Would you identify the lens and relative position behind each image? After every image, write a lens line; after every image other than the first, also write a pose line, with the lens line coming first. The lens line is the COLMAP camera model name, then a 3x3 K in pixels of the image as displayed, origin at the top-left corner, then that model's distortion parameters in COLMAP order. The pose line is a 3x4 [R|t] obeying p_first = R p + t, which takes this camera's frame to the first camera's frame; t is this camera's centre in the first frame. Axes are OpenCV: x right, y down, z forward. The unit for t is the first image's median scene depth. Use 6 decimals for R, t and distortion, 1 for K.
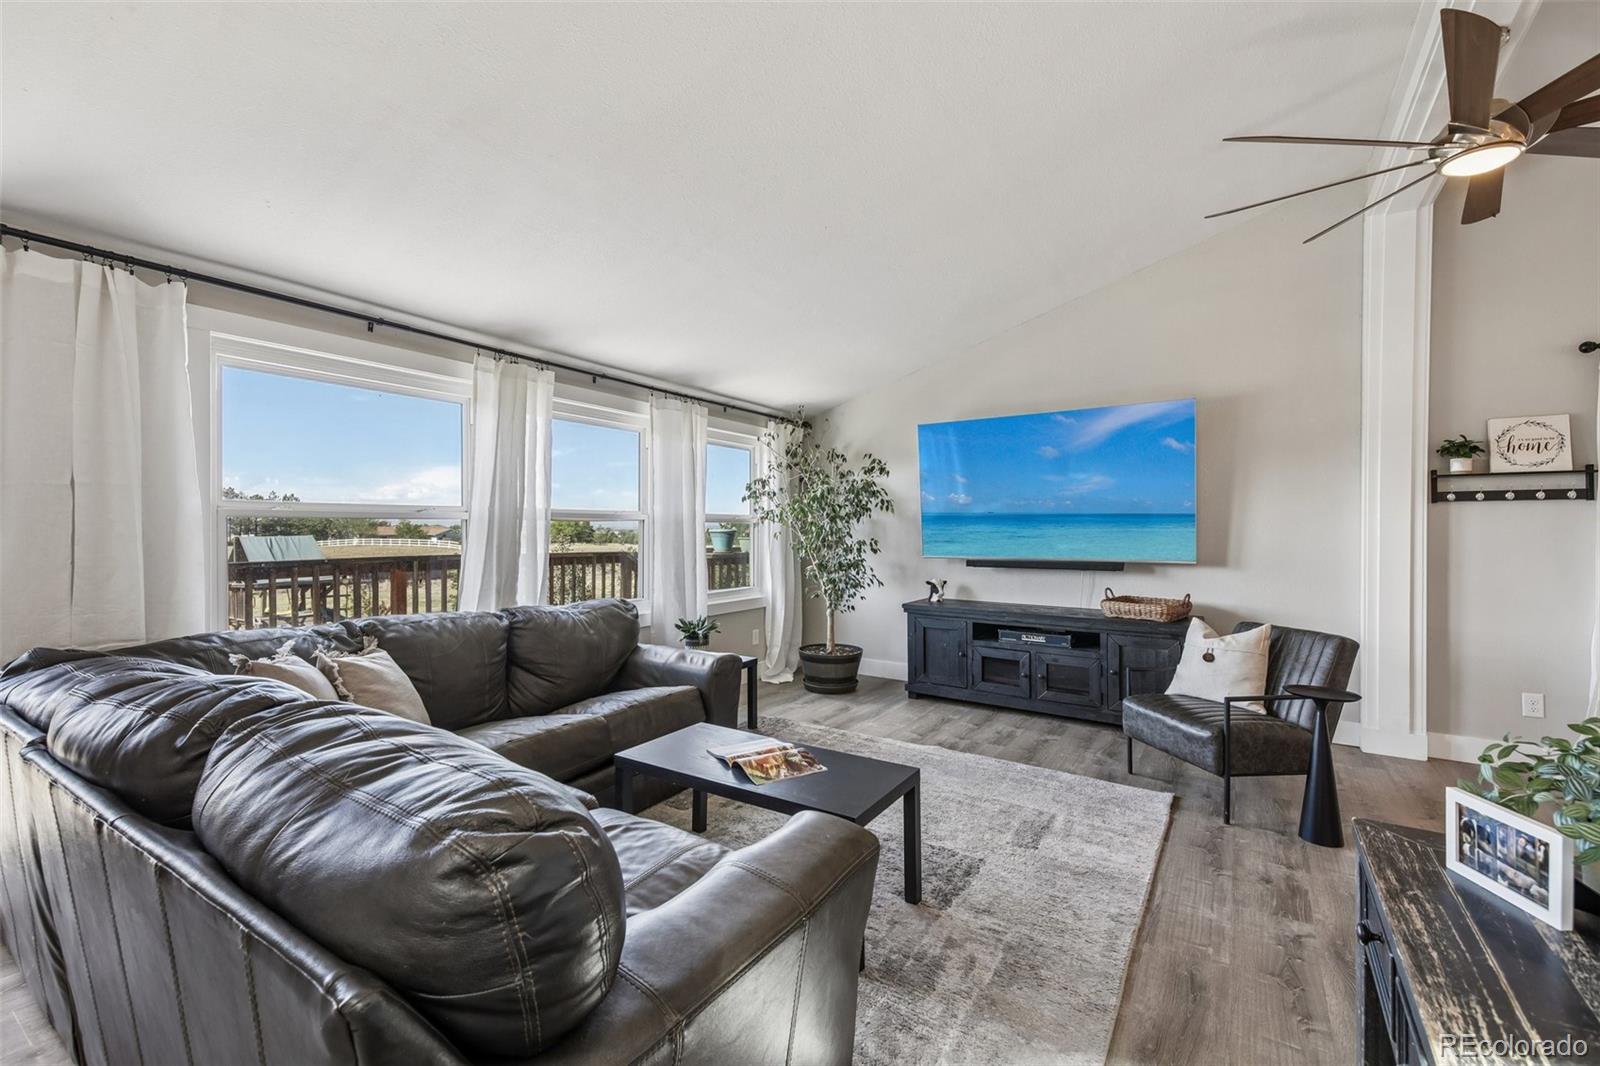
lens RADIAL K [[675.4, 0, 791.5], [0, 675.4, 527.2], [0, 0, 1]] dist [0.045918, -0.020586]
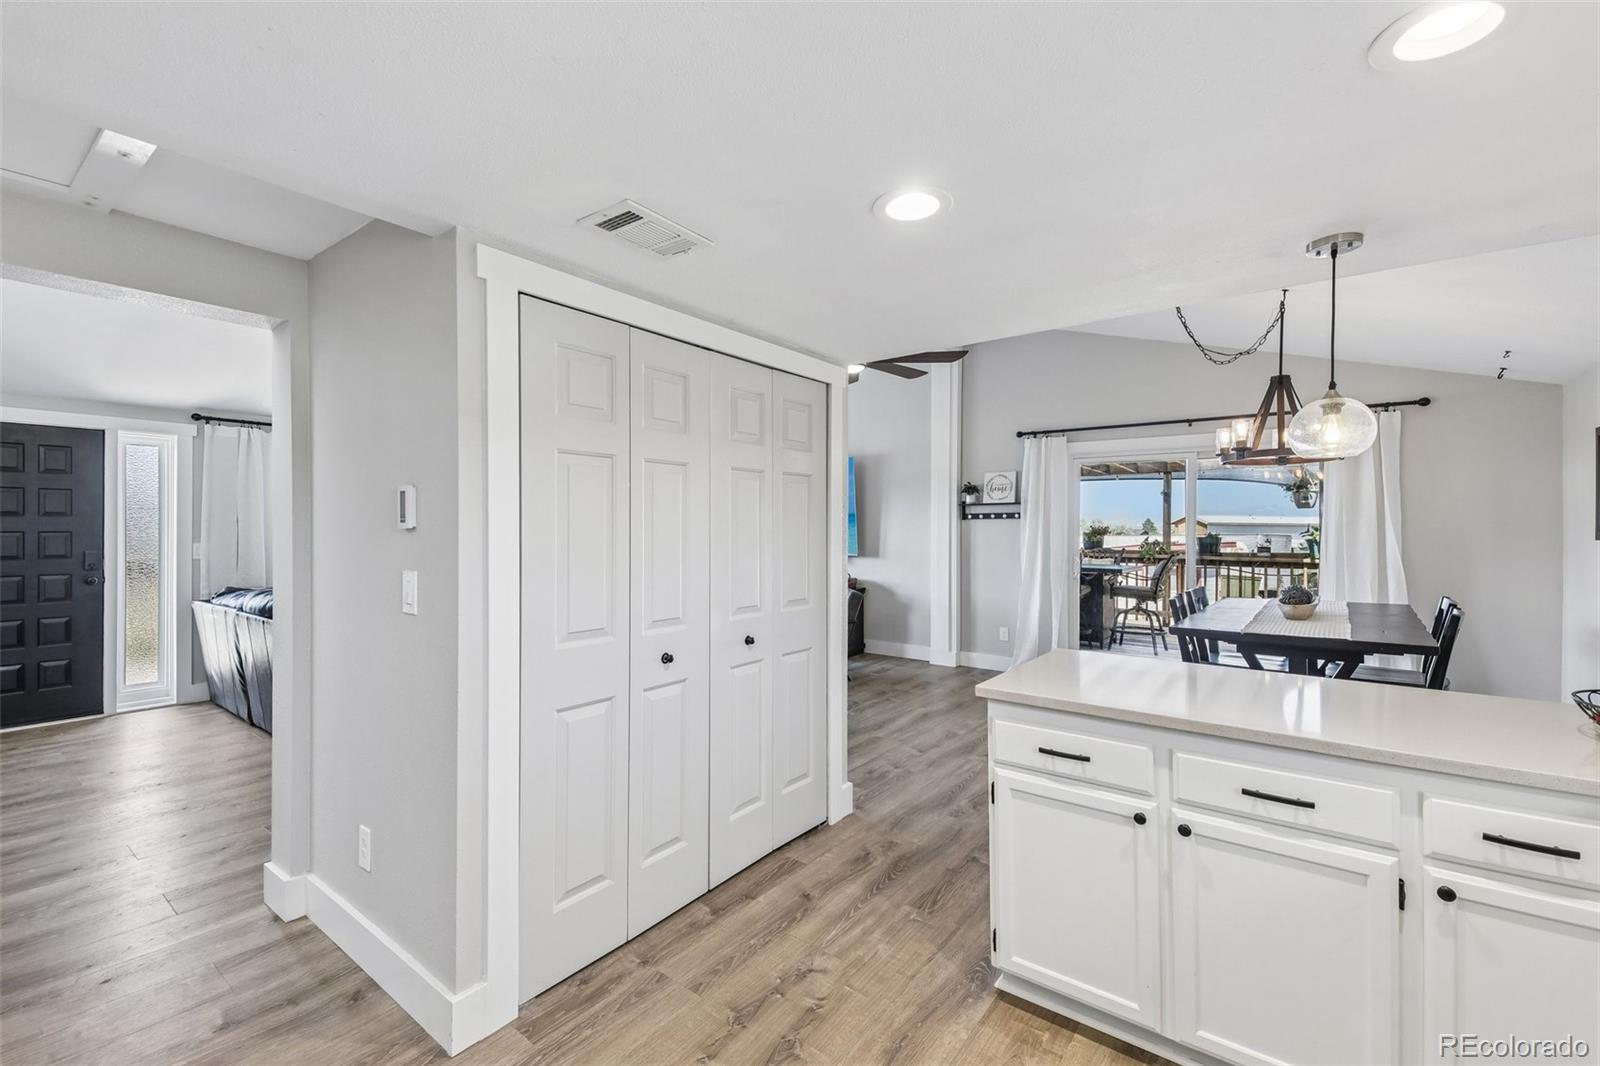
lens RADIAL K [[675.4, 0, 791.5], [0, 675.4, 527.2], [0, 0, 1]] dist [0.045918, -0.020586]
pose [[0.997282, -0.004710, -0.073534, 0.630401], [0.004665, 0.999989, -0.000788, -0.017922], [0.073537, 0.000443, 0.997292, -0.744544]]
